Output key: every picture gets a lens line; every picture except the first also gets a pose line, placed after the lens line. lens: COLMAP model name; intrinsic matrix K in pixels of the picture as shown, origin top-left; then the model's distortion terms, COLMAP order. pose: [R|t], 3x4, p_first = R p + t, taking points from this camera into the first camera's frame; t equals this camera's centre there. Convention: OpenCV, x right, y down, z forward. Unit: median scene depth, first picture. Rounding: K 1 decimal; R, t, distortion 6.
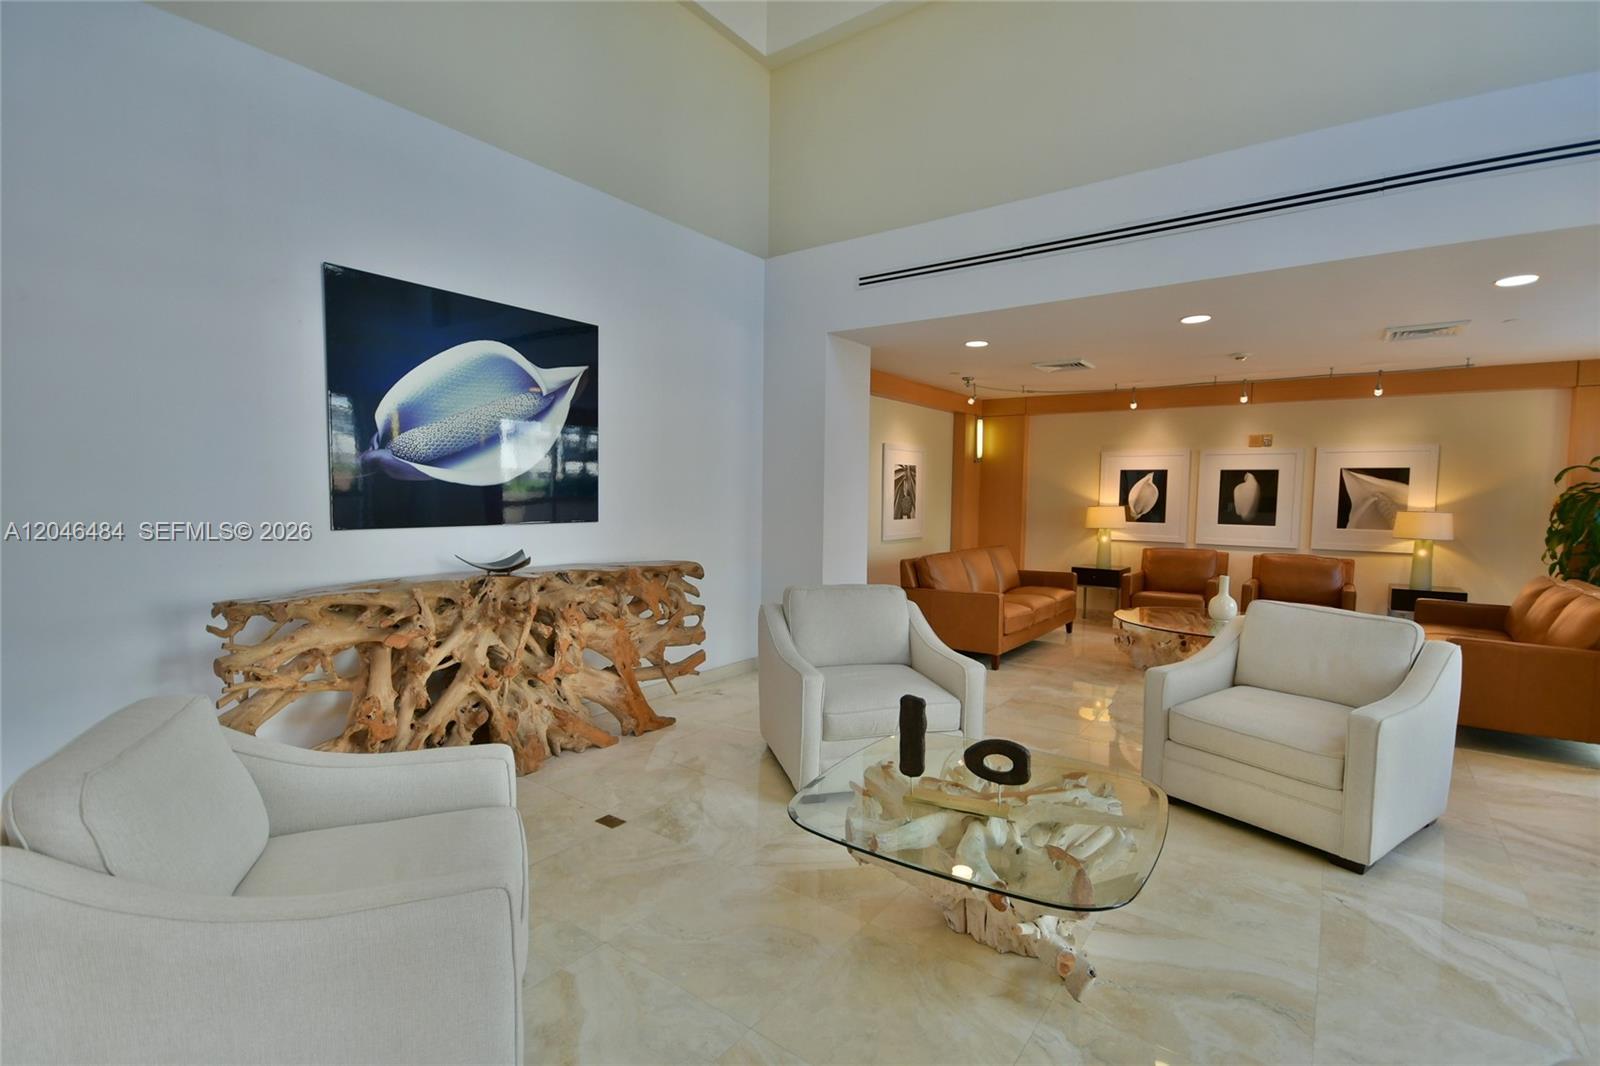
lens RADIAL K [[741.7, 0, 800.0], [0, 741.7, 533.0], [0, 0, 1]] dist [0.001258, 0.000118]
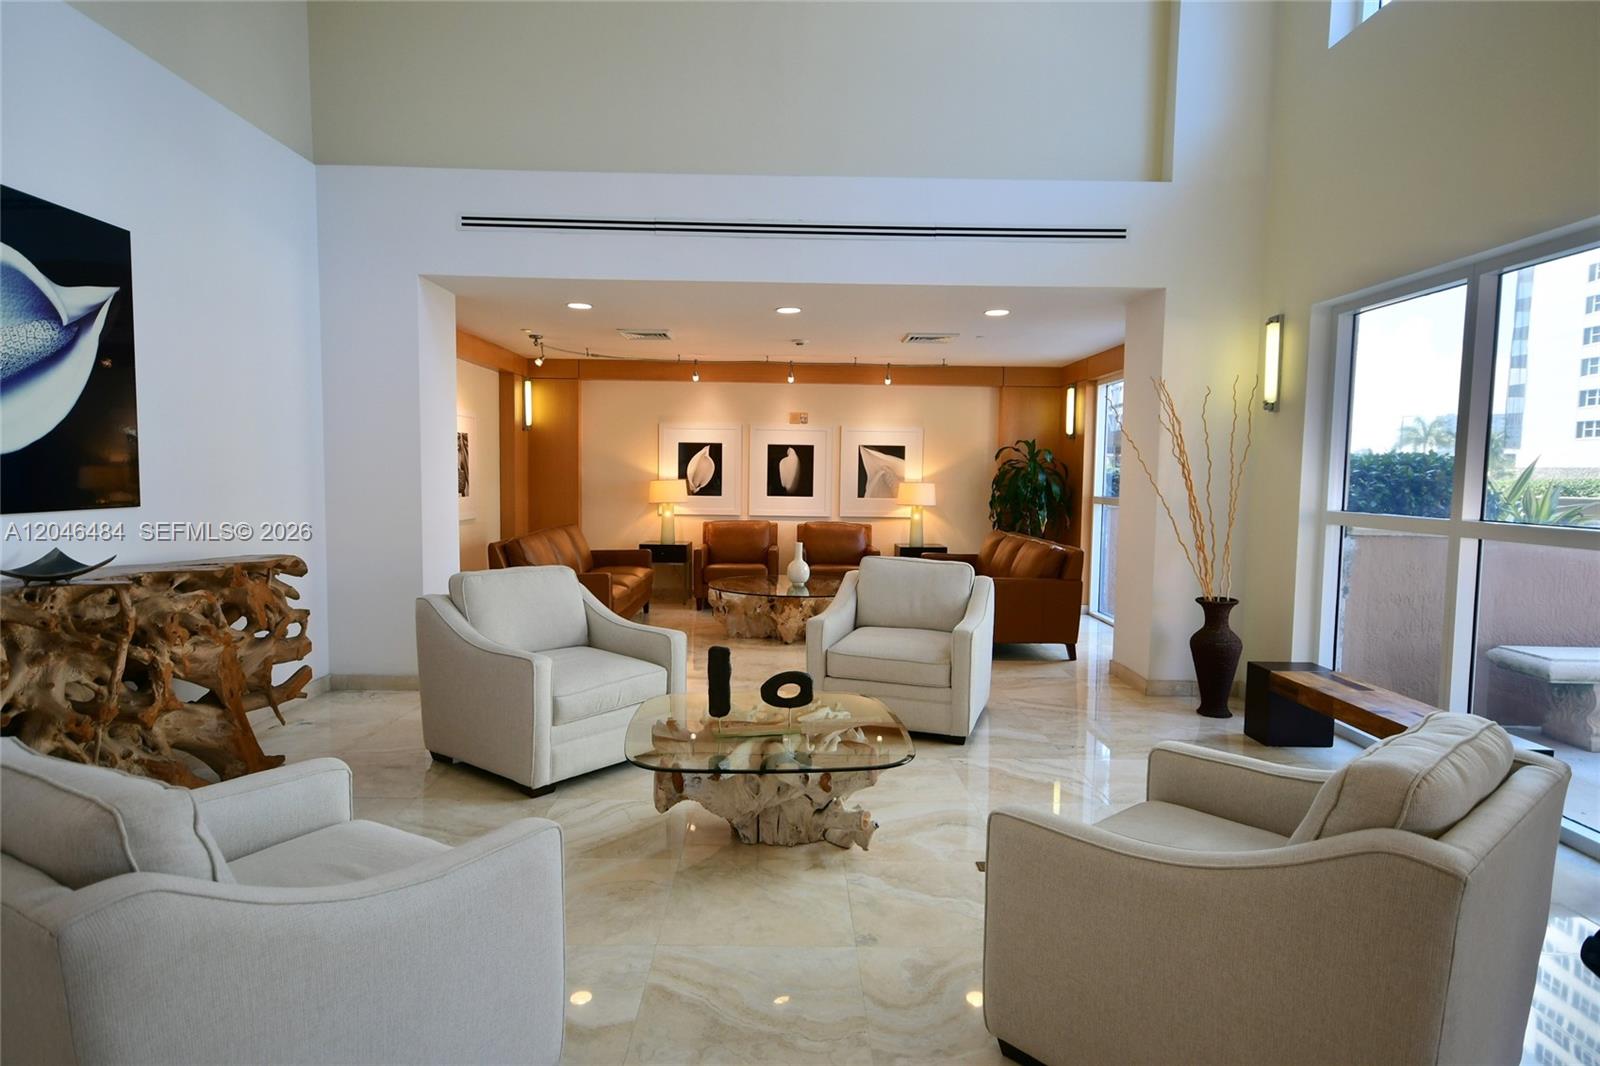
lens RADIAL K [[952.0, 0, 800.0], [0, 952.0, 533.0], [0, 0, 1]] dist [-0.002745, 0.038487]
pose [[0.782879, -0.042274, 0.620736, -0.328248], [0.030282, 0.999096, 0.029849, 0.001772], [-0.621436, -0.004572, 0.783451, -0.115773]]
